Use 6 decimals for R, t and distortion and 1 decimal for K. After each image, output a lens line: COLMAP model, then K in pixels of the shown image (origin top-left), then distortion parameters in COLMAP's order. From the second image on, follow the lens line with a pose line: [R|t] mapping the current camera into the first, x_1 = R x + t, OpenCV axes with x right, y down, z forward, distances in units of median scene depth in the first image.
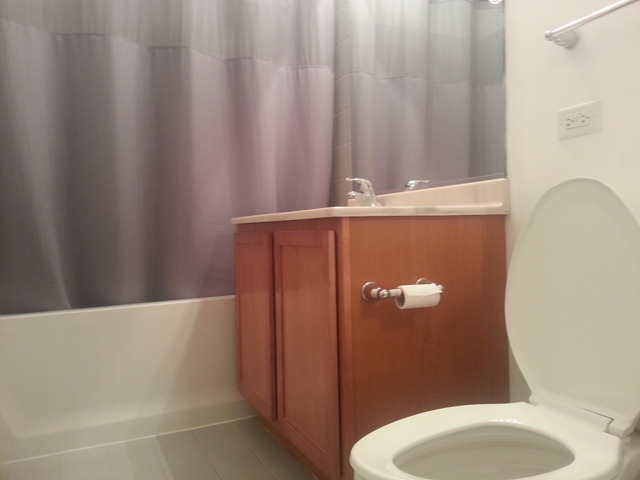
lens RADIAL K [[516.5, 0, 315.4], [0, 516.5, 242.1], [0, 0, 1]] dist [0.087848, -0.126624]
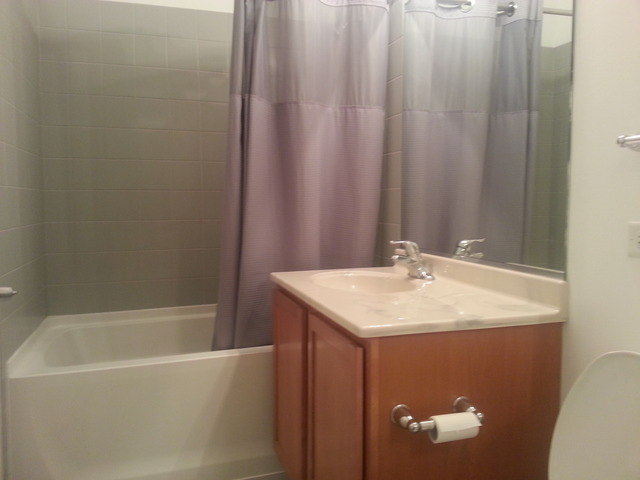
lens RADIAL K [[516.5, 0, 314.7], [0, 516.5, 236.2], [0, 0, 1]] dist [0.087848, -0.126624]
pose [[0.991605, 0.031502, -0.125407, 0.039276], [-0.024550, 0.998095, 0.056602, -0.174974], [0.126951, -0.053048, 0.990489, 0.052605]]
